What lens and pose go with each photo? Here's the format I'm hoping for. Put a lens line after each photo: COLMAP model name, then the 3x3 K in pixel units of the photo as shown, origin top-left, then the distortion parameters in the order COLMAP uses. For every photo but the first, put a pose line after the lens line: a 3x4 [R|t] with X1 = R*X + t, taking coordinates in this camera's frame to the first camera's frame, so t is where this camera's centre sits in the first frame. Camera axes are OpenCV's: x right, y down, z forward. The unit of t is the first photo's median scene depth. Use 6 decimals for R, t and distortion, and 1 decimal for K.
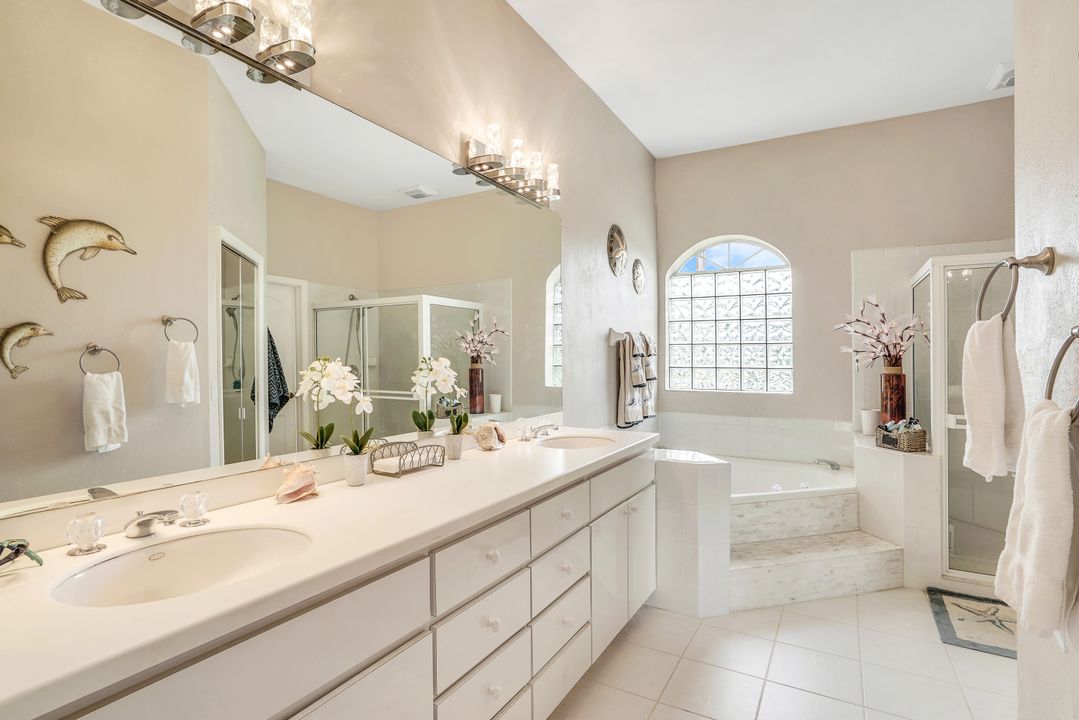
lens RADIAL K [[524.6, 0, 536.4], [0, 524.6, 358.0], [0, 0, 1]] dist [-0.026500, 0.008413]
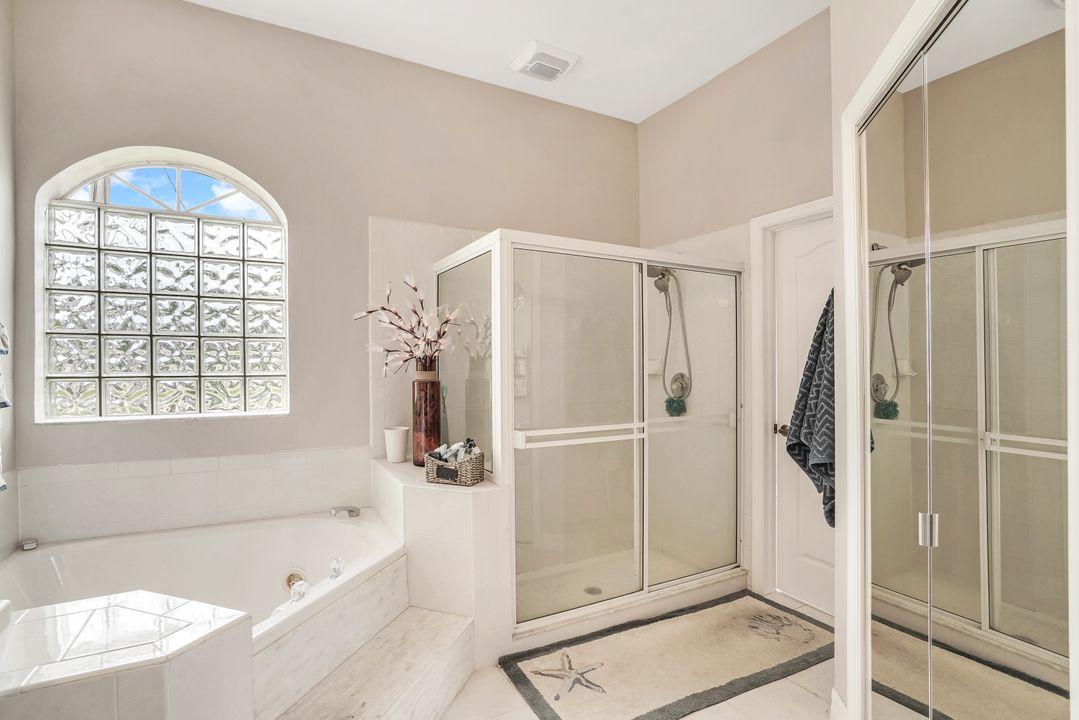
lens RADIAL K [[524.6, 0, 534.3], [0, 524.6, 352.6], [0, 0, 1]] dist [-0.026500, 0.008413]
pose [[0.515878, 0.008599, 0.856619, 0.090638], [-0.000756, 0.999954, -0.009583, -0.003630], [-0.856661, 0.004296, 0.515861, 0.430887]]
